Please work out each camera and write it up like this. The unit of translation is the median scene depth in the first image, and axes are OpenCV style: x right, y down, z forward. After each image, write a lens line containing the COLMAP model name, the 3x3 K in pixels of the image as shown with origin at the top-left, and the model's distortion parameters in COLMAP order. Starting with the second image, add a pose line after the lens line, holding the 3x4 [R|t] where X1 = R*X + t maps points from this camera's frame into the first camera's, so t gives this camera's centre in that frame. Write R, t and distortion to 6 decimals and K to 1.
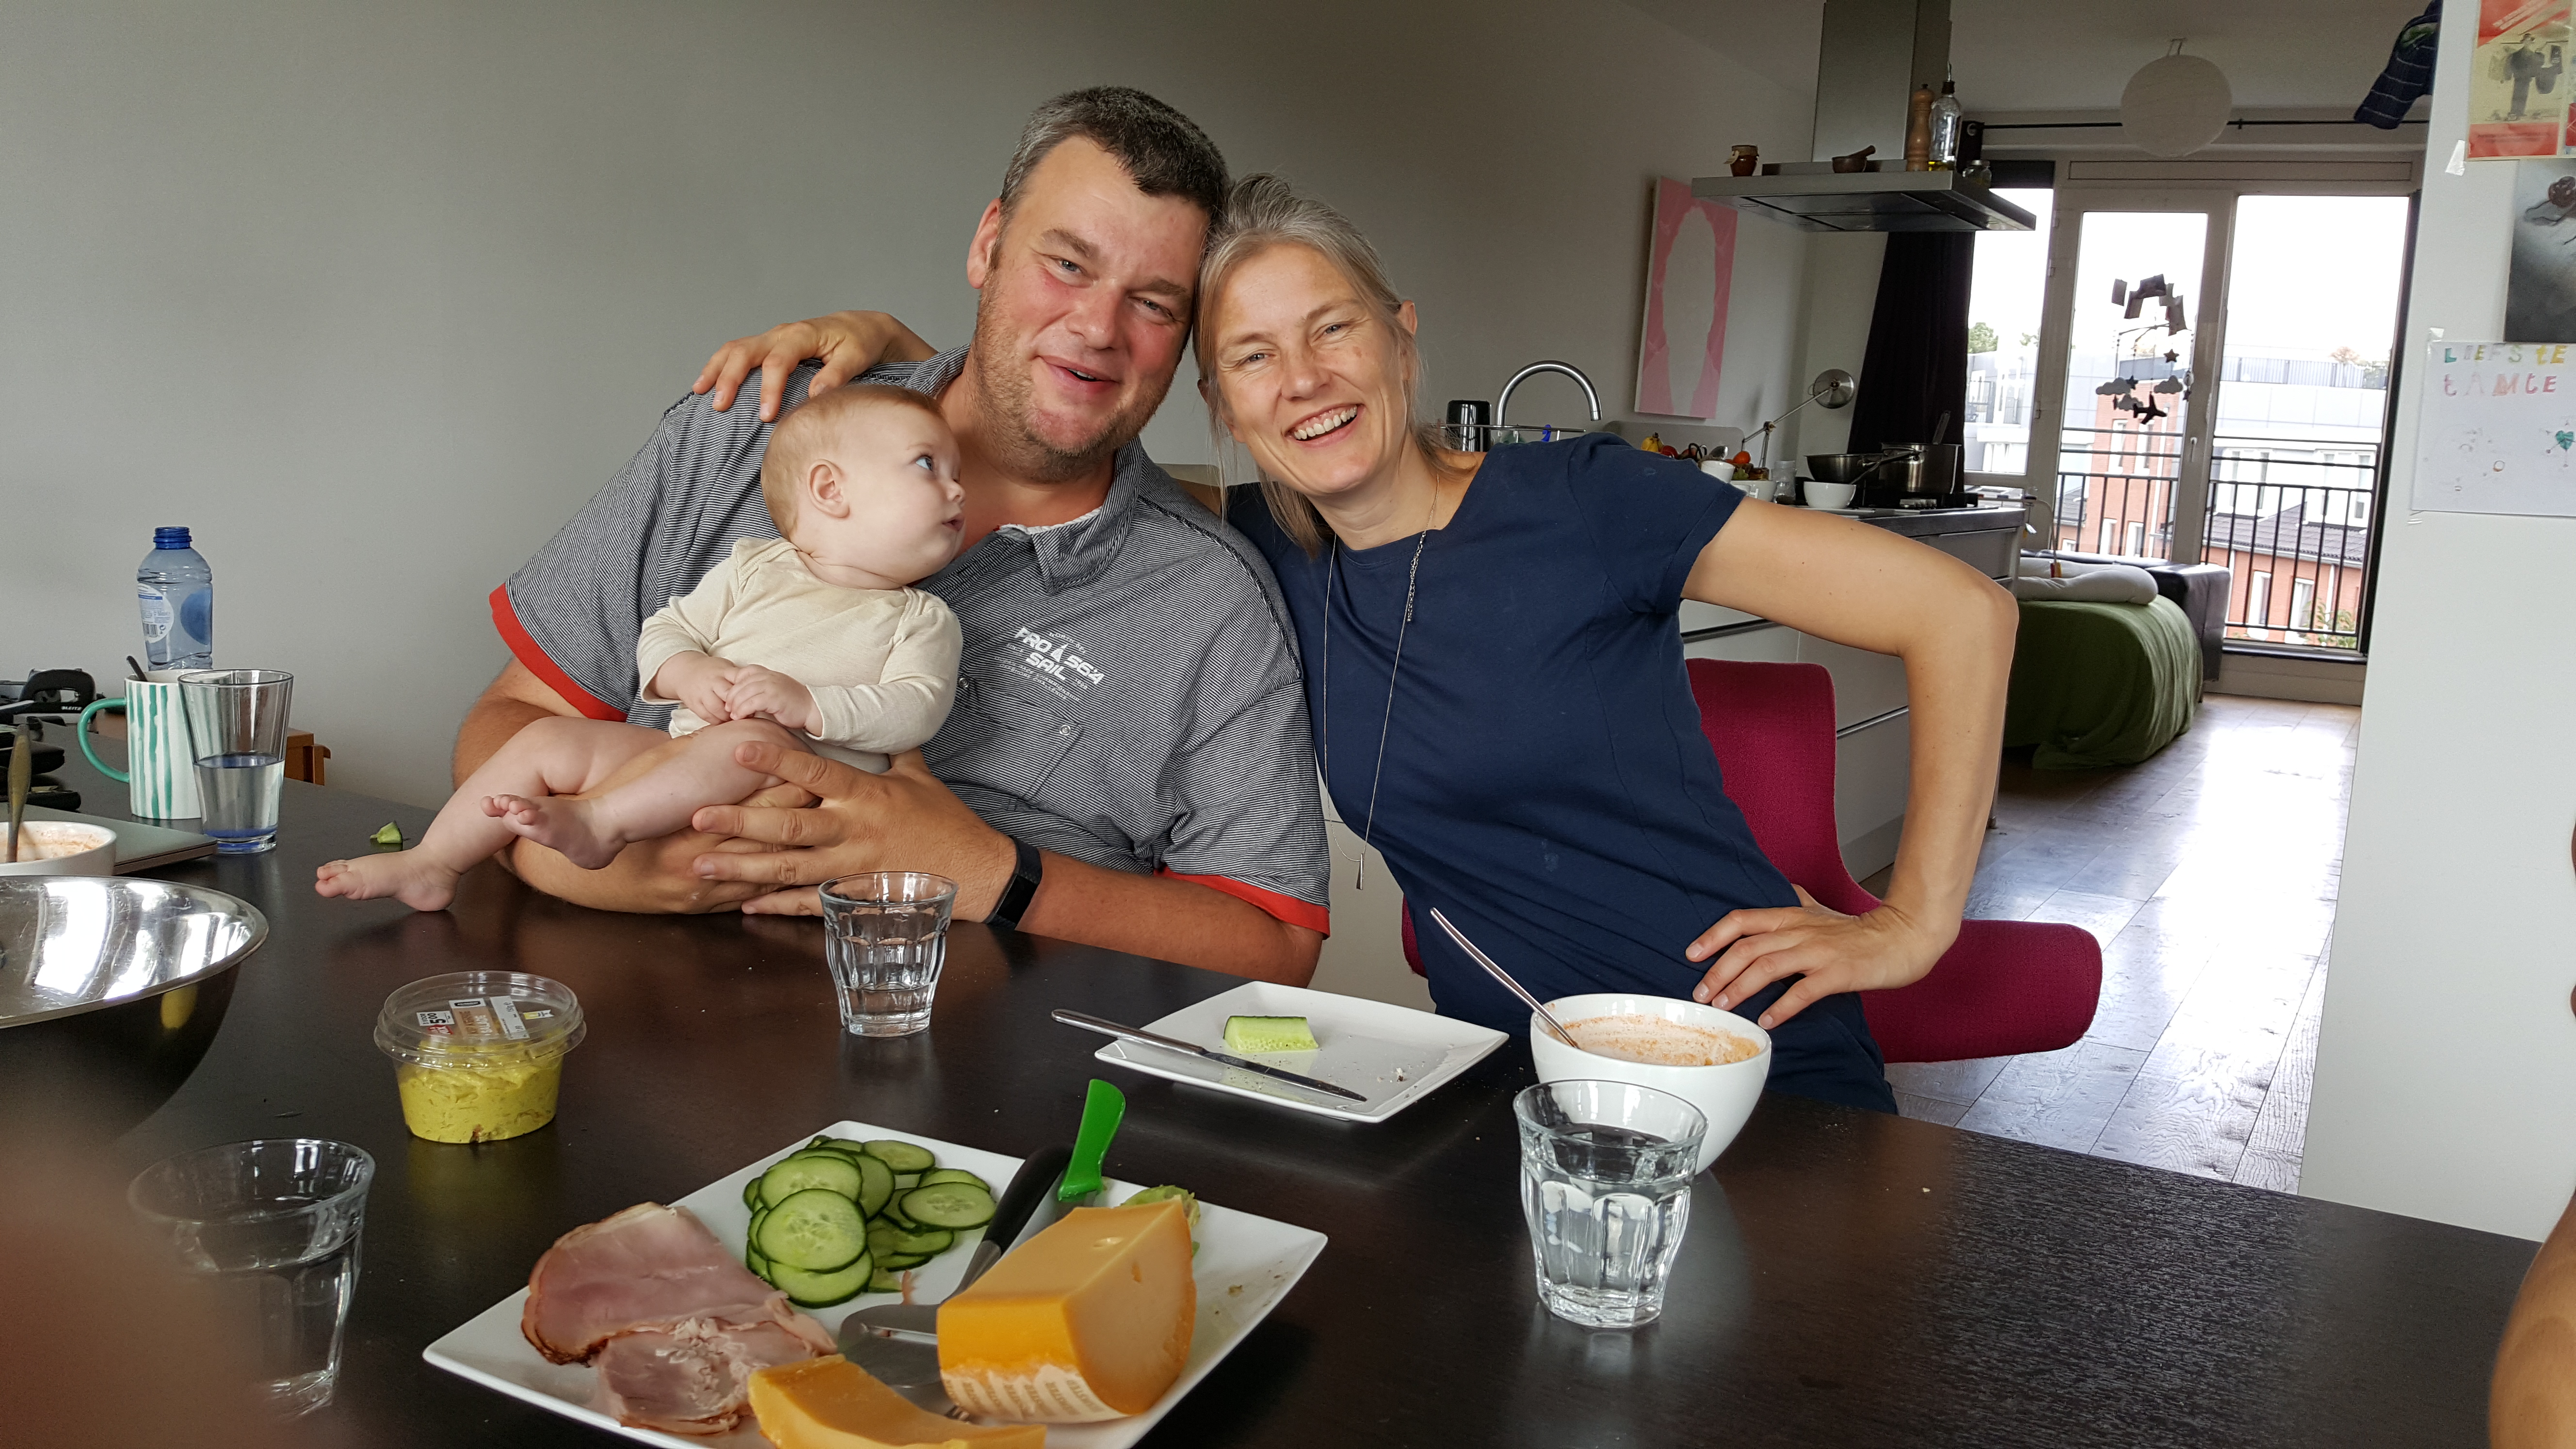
lens RADIAL K [[2074.2, 0, 1337.5], [0, 2074.2, 724.4], [0, 0, 1]] dist [0.045533, -0.116748]
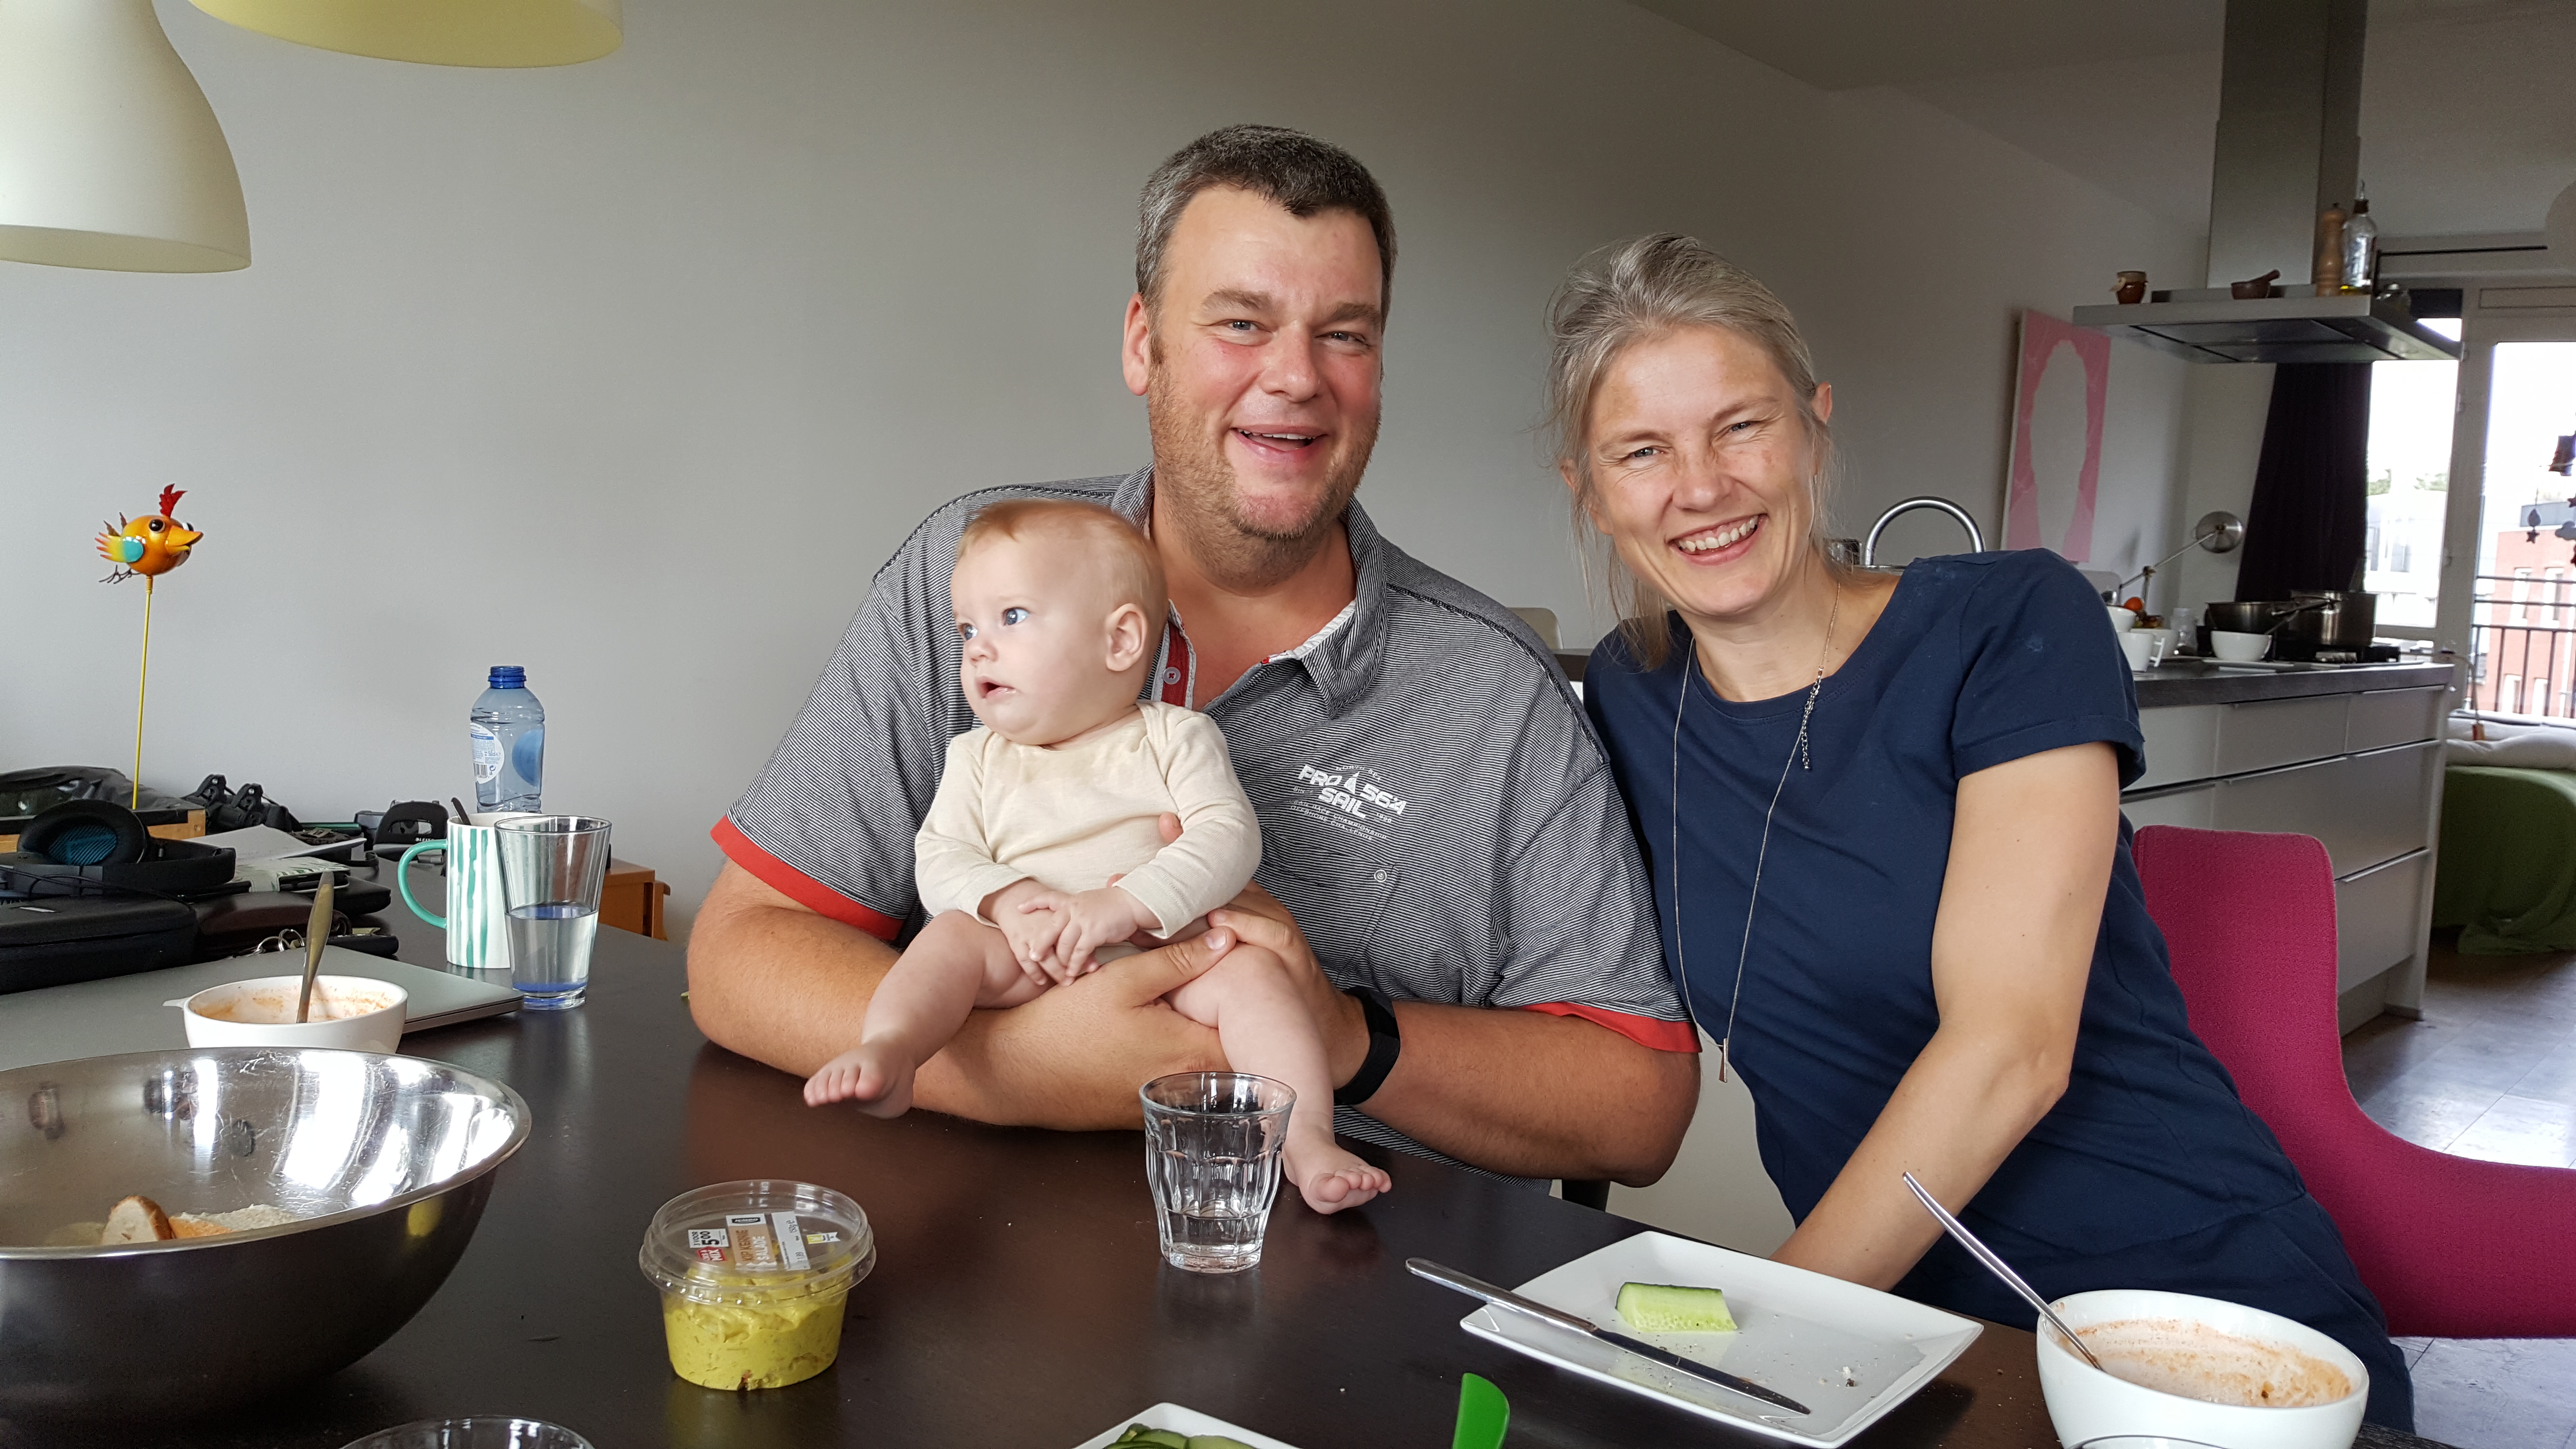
lens RADIAL K [[2074.2, 0, 1337.5], [0, 2074.2, 724.4], [0, 0, 1]] dist [0.045533, -0.116748]
pose [[0.988699, 0.014788, -0.149184, -0.027378], [-0.024967, 0.997468, -0.066589, -0.012863], [0.147822, 0.069561, 0.986565, 0.097368]]
